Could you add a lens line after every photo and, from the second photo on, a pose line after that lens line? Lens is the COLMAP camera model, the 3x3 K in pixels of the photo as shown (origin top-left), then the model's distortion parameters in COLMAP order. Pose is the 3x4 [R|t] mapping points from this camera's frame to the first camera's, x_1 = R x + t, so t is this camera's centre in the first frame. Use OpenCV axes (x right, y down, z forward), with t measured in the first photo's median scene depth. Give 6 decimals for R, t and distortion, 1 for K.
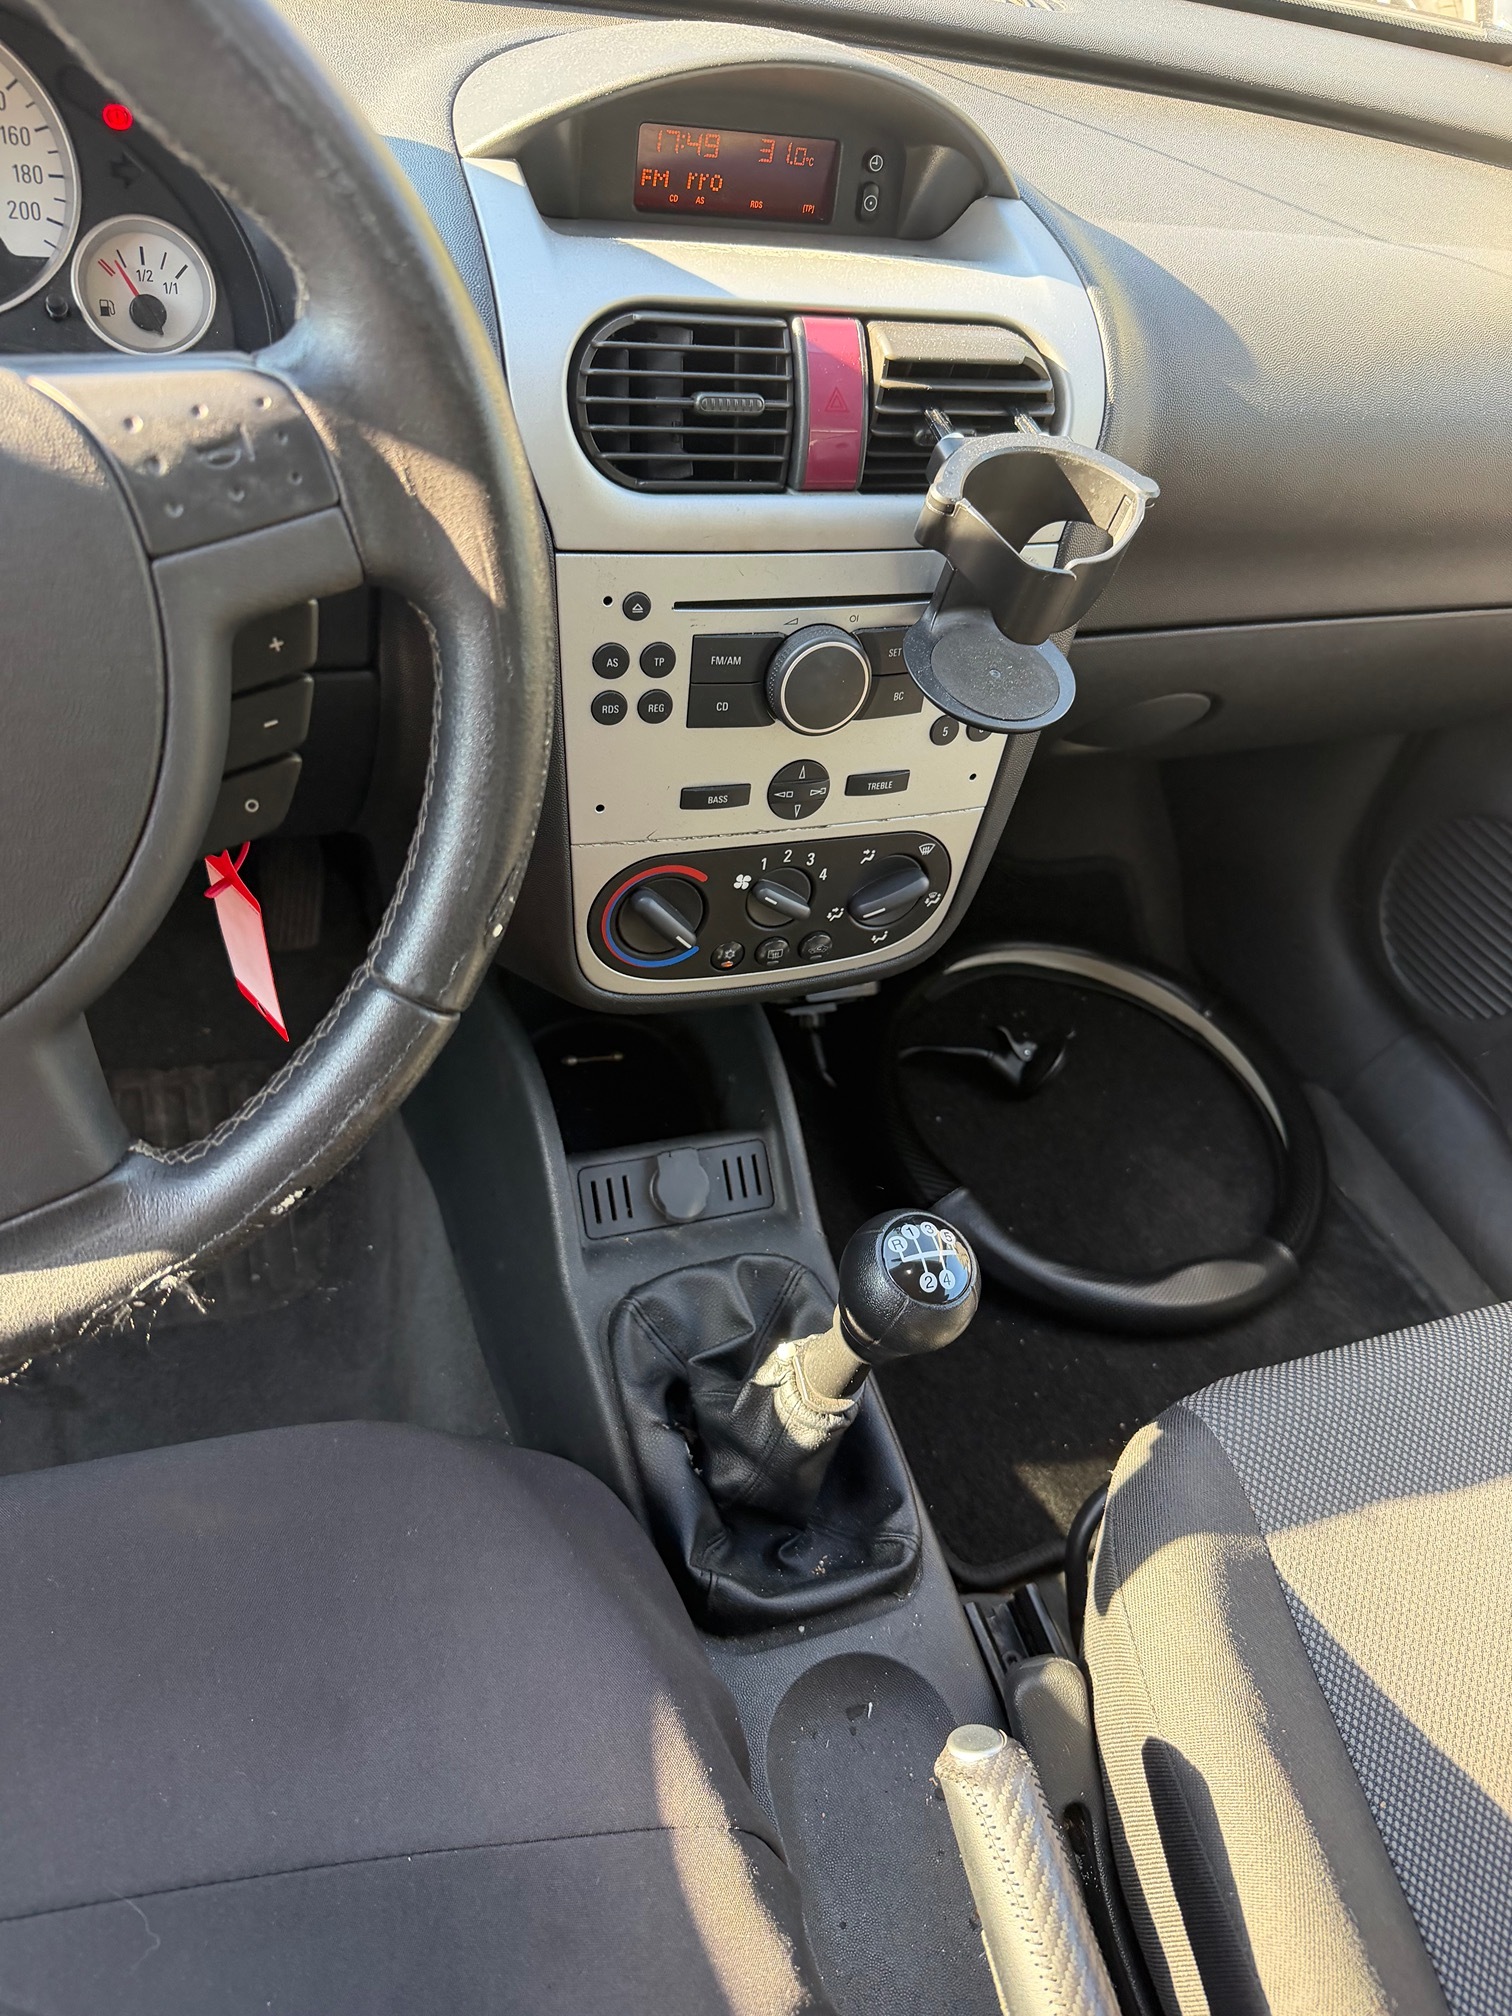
lens RADIAL K [[1454.5, 0, 756.0], [0, 1454.5, 1008.0], [0, 0, 1]] dist [0.042807, -0.055108]
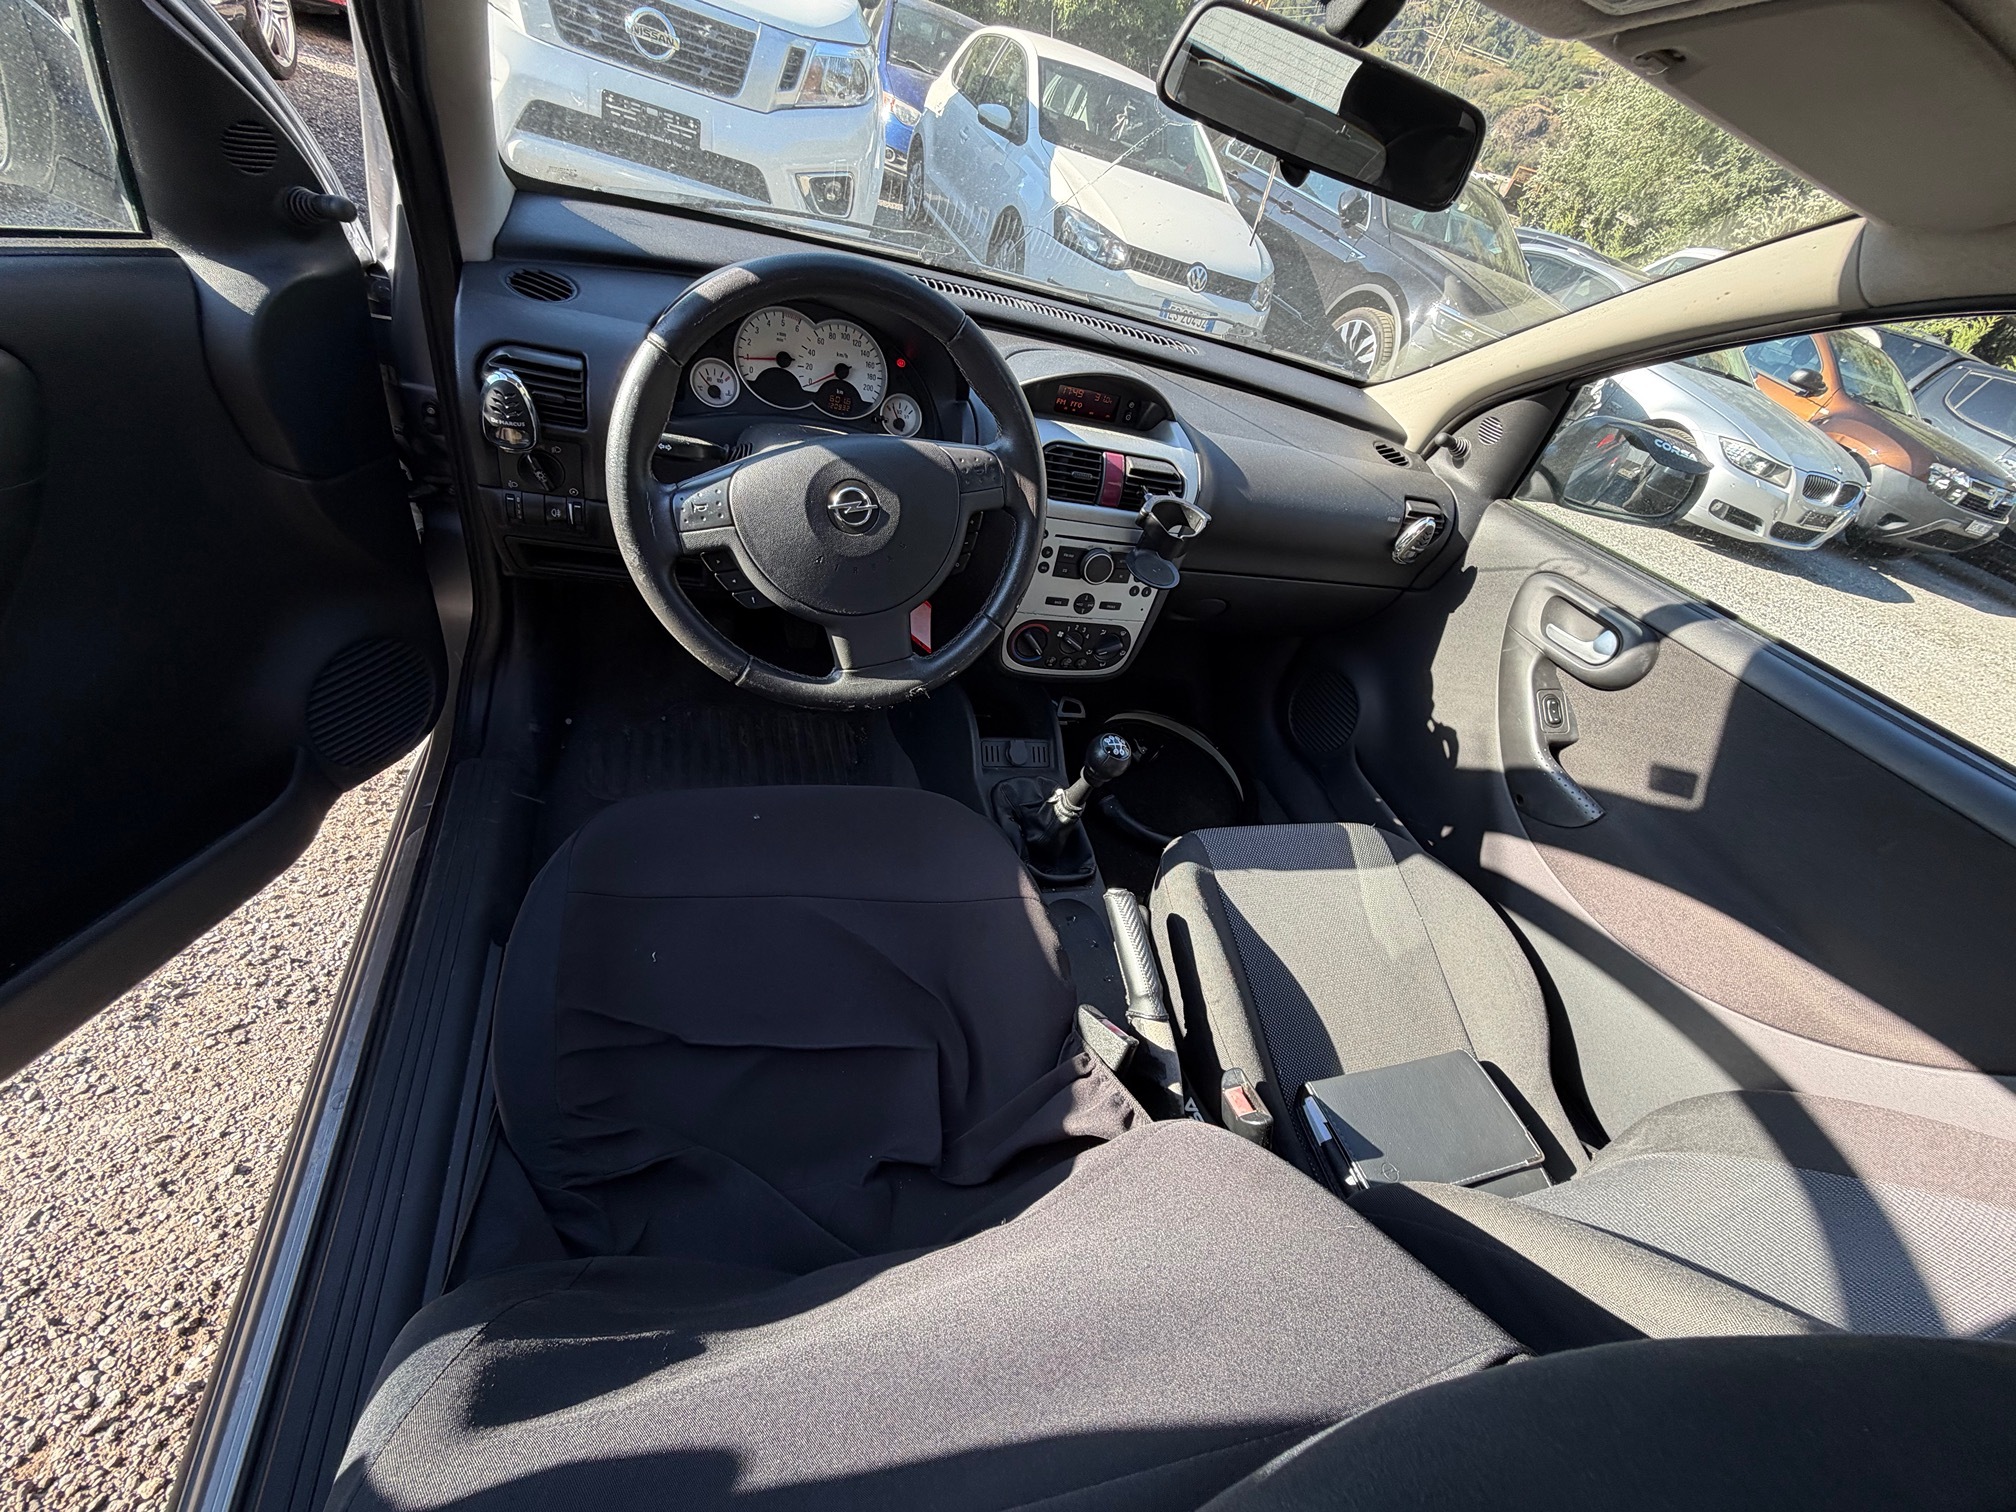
lens RADIAL K [[810.3, 0, 1022.4], [0, 810.3, 760.9], [0, 0, 1]] dist [0.000414, 0.000038]
pose [[0.992646, 0.112637, 0.044350, -0.141745], [-0.109858, 0.992087, -0.060785, 0.299786], [-0.050846, 0.055466, 0.997165, -0.661171]]
